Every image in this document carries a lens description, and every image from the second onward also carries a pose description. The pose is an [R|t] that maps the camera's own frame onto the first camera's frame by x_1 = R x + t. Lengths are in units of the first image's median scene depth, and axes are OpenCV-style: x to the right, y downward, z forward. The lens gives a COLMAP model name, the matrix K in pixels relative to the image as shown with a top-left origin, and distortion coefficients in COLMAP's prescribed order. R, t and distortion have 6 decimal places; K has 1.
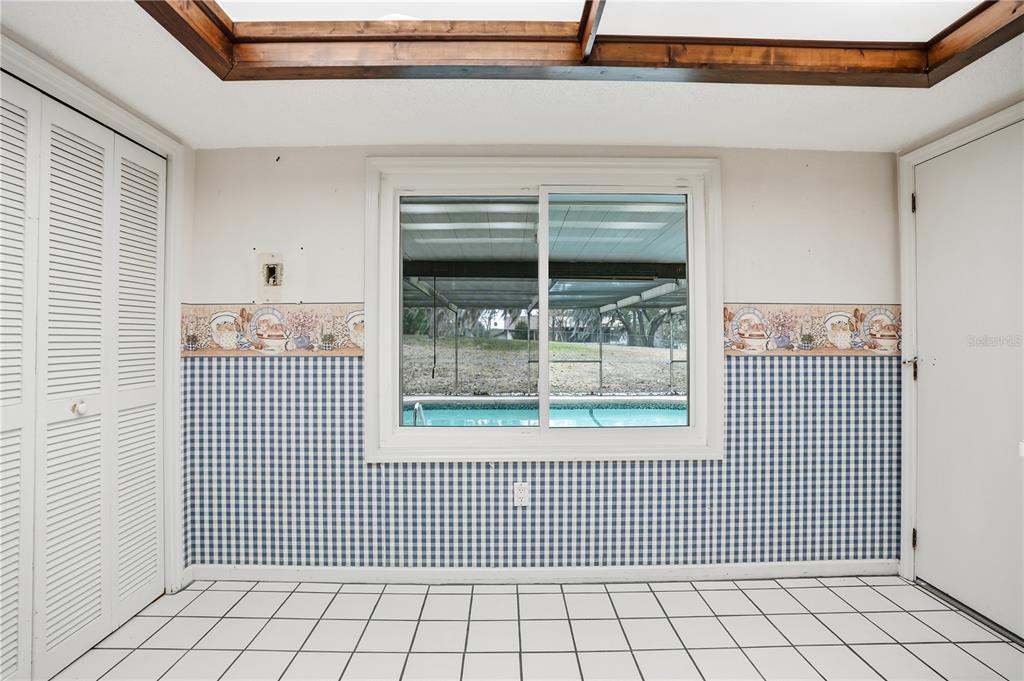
lens RADIAL K [[479.8, 0, 511.5], [0, 479.8, 333.1], [0, 0, 1]] dist [-0.058026, 0.020361]
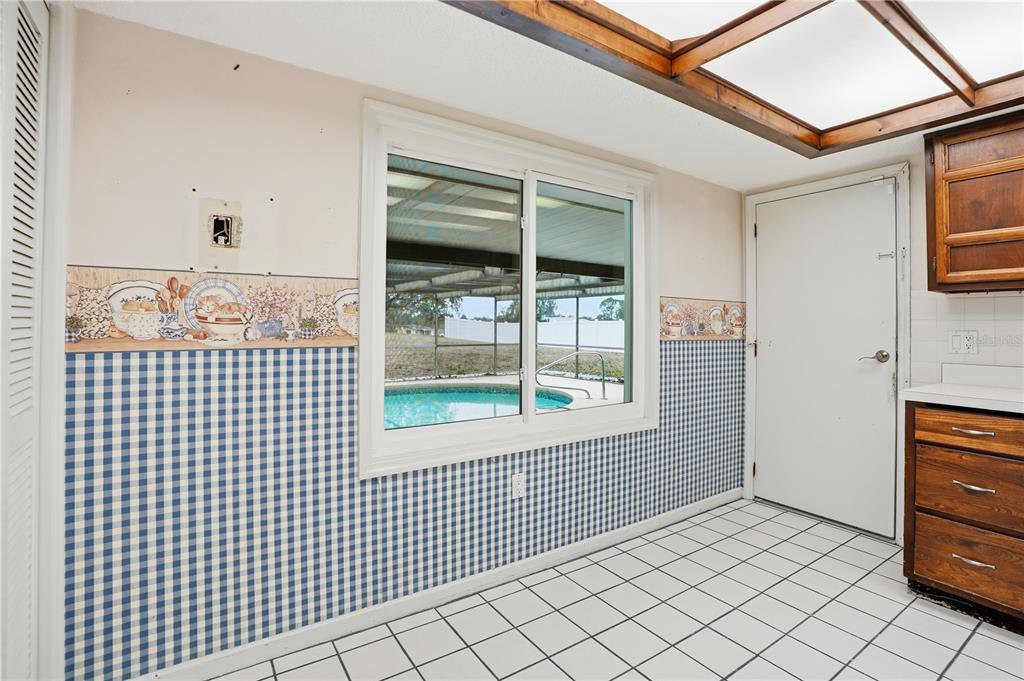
lens RADIAL K [[479.8, 0, 505.2], [0, 479.8, 314.1], [0, 0, 1]] dist [-0.058026, 0.020361]
pose [[0.842937, 0.018364, 0.537699, -0.528374], [-0.017102, 0.999827, -0.007337, -0.004031], [-0.537740, -0.003011, 0.843105, 0.196975]]
